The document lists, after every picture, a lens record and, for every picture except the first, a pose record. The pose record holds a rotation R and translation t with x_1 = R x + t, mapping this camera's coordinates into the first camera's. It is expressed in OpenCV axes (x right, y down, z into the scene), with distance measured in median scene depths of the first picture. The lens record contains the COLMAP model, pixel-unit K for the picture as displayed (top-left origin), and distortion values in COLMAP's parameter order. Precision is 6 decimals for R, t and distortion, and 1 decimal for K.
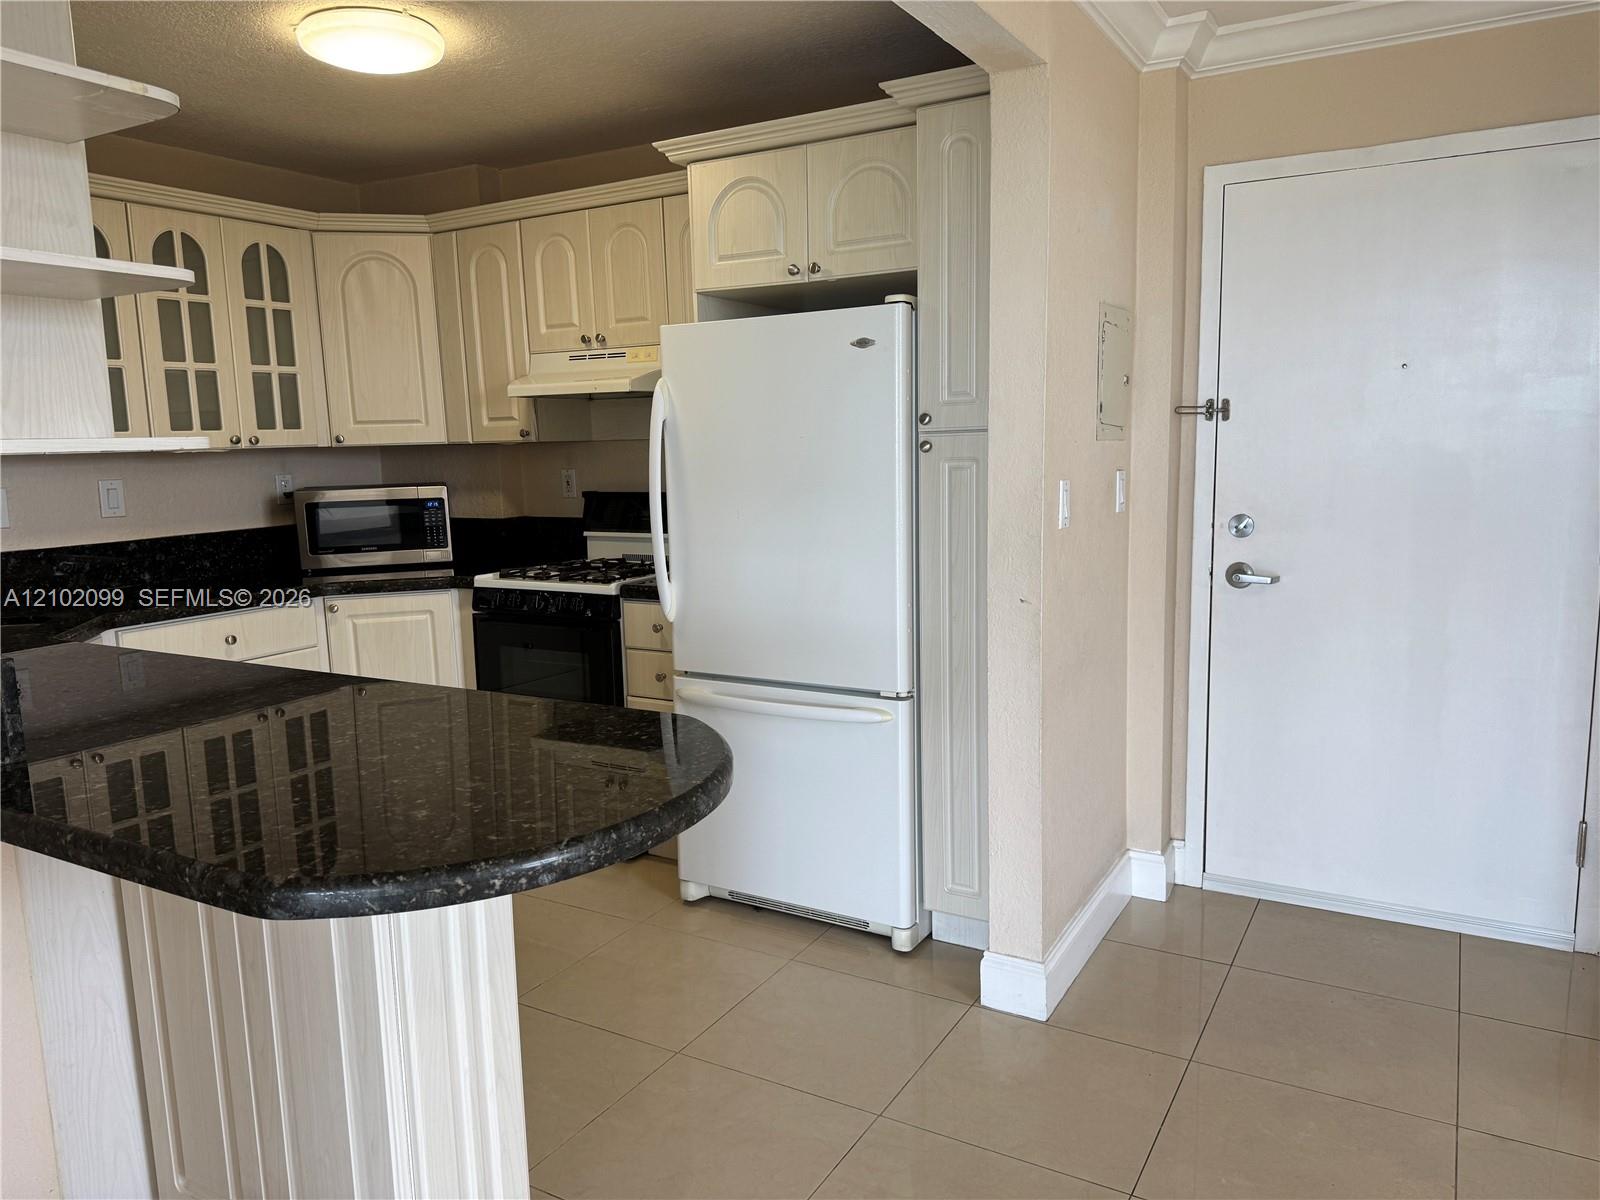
lens RADIAL K [[1130.9, 0, 800.0], [0, 1130.9, 600.0], [0, 0, 1]] dist [0.123659, -0.192625]
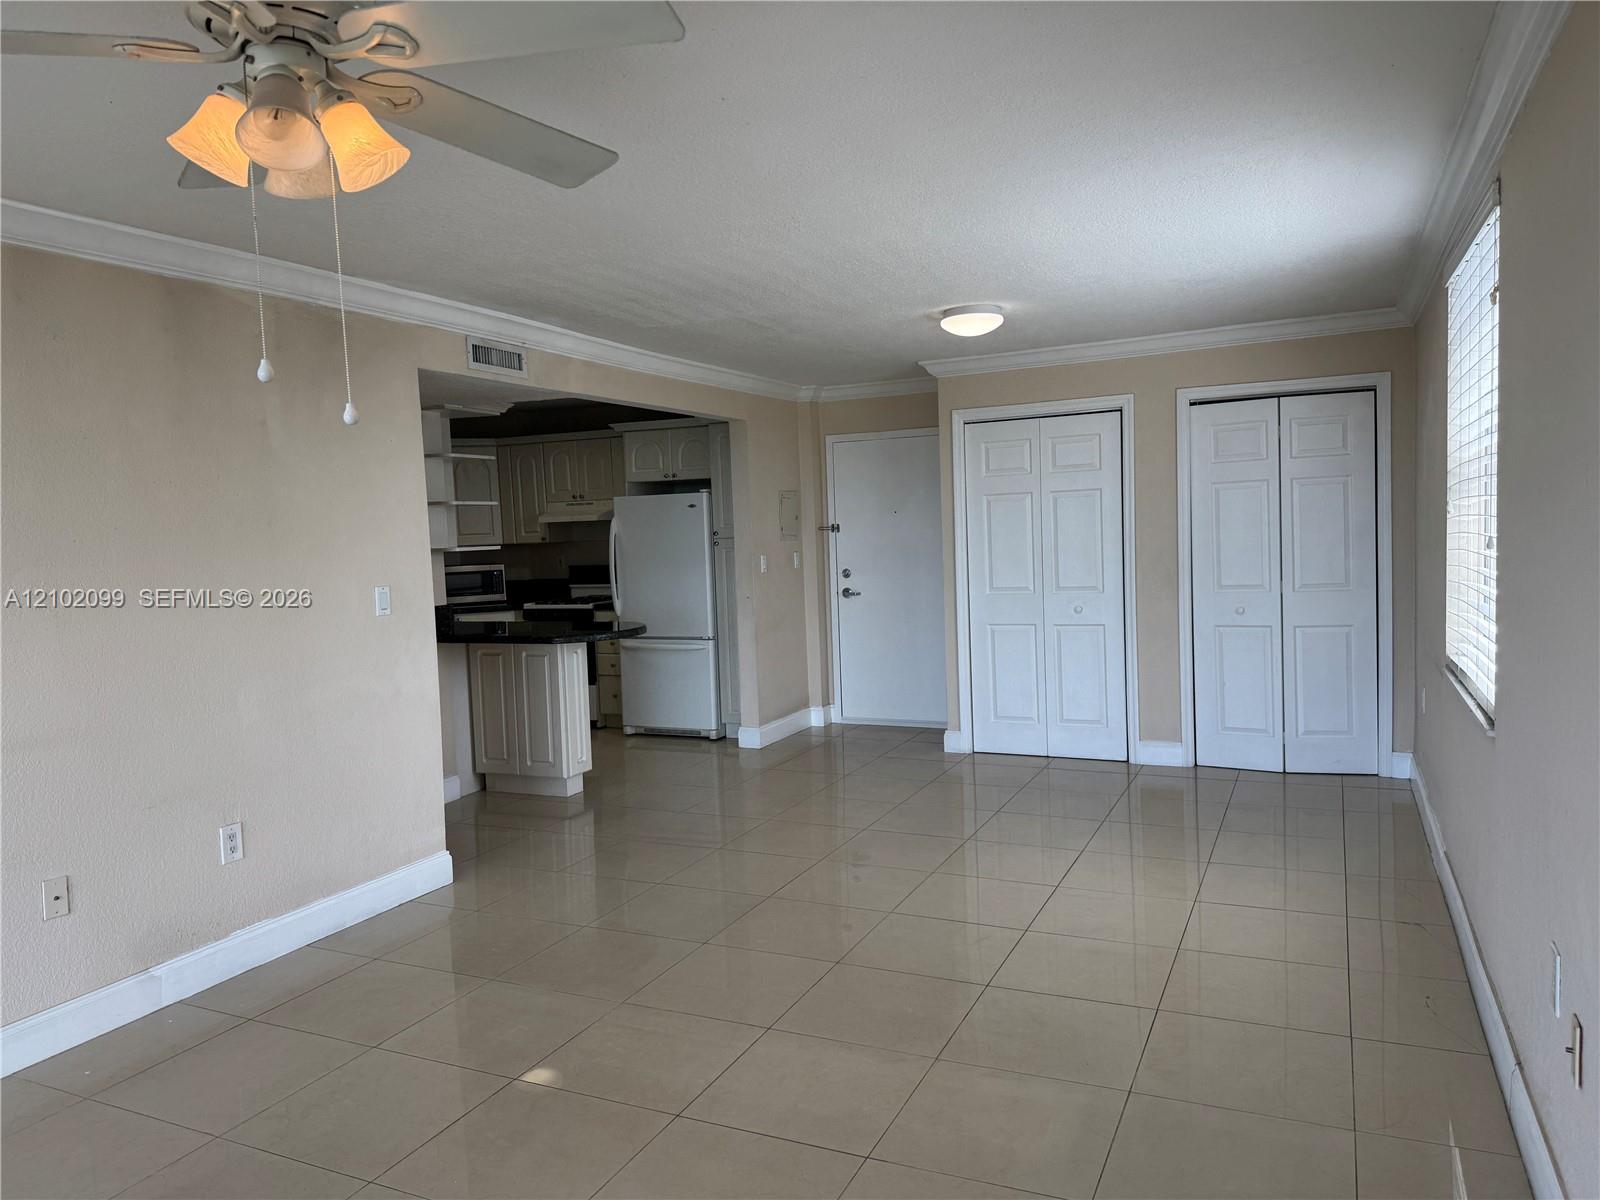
lens RADIAL K [[1130.9, 0, 800.0], [0, 1130.9, 600.0], [0, 0, 1]] dist [0.123659, -0.192625]
pose [[0.995980, -0.017138, 0.087919, 0.051322], [0.023991, 0.996705, -0.077488, 0.154712], [-0.086301, 0.079286, 0.993109, -1.227763]]
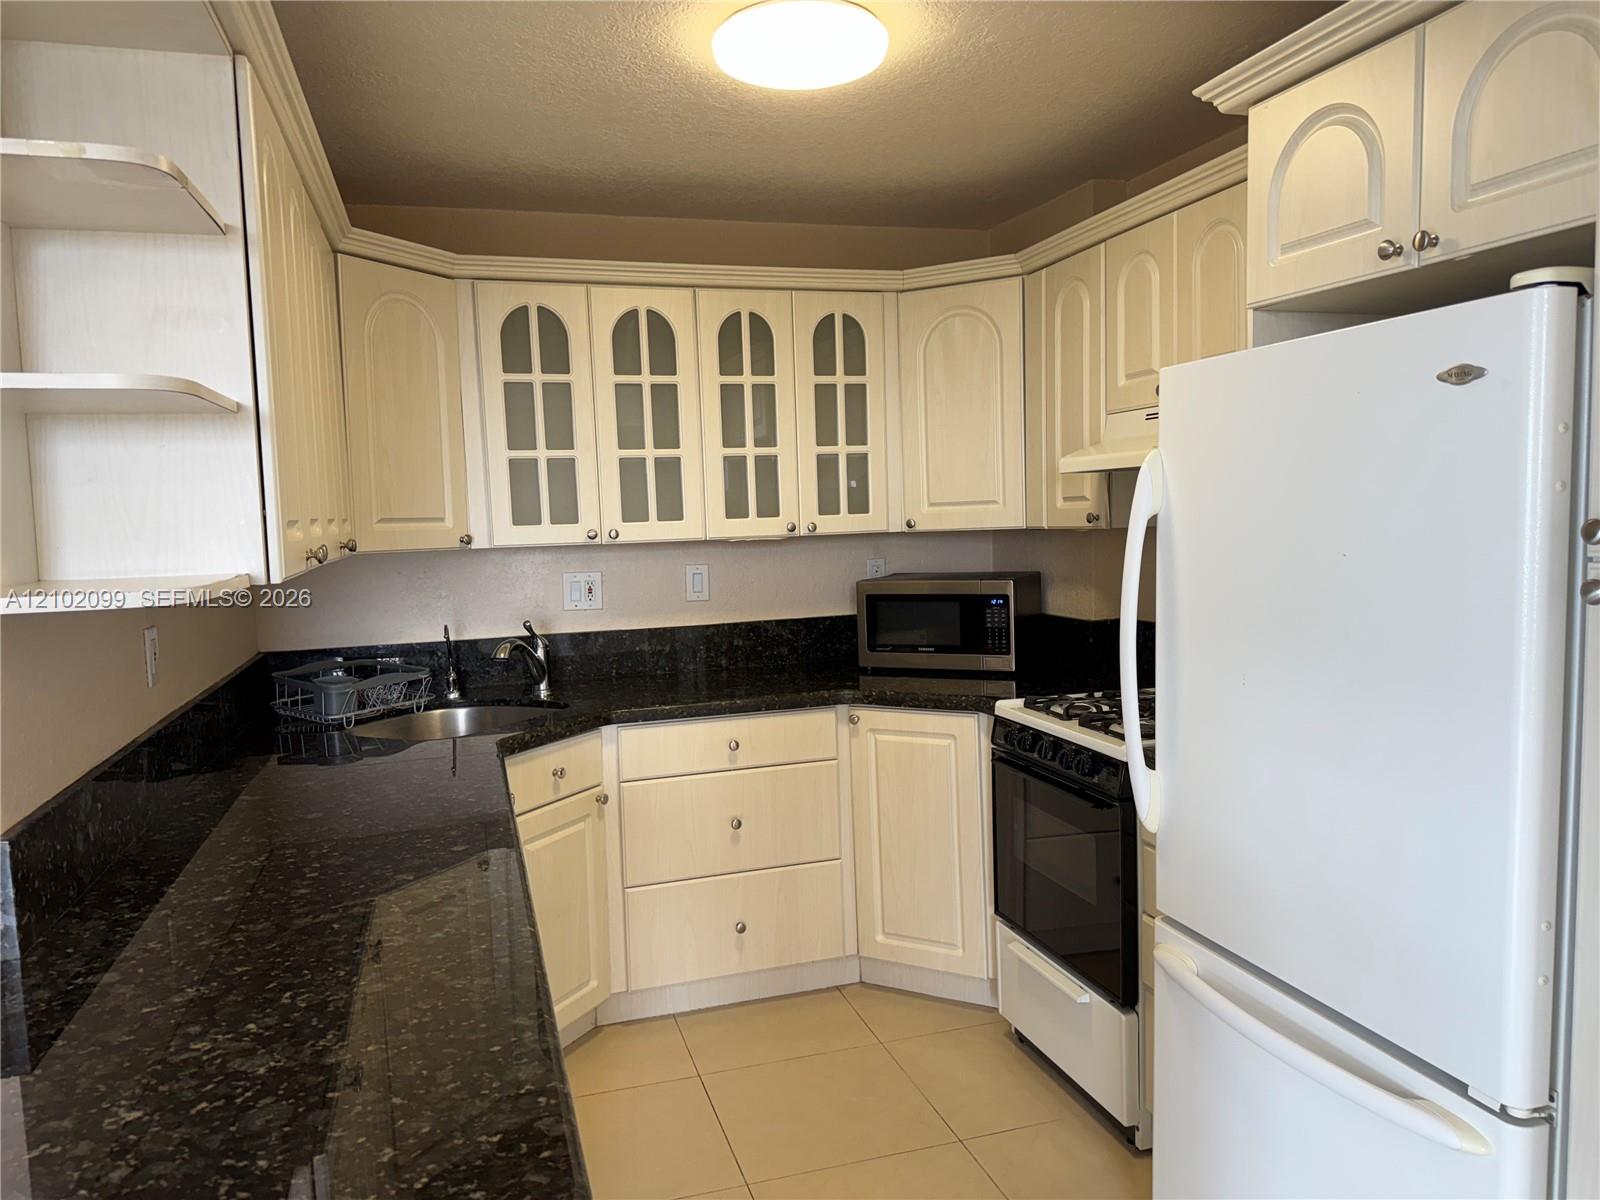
lens RADIAL K [[1133.8, 0, 800.0], [0, 1133.8, 600.0], [0, 0, 1]] dist [0.141034, -0.136203]
pose [[0.736845, 0.059389, -0.673448, 0.141318], [-0.084887, 0.996378, -0.005012, -0.075505], [0.670711, 0.060860, 0.739217, 0.324543]]
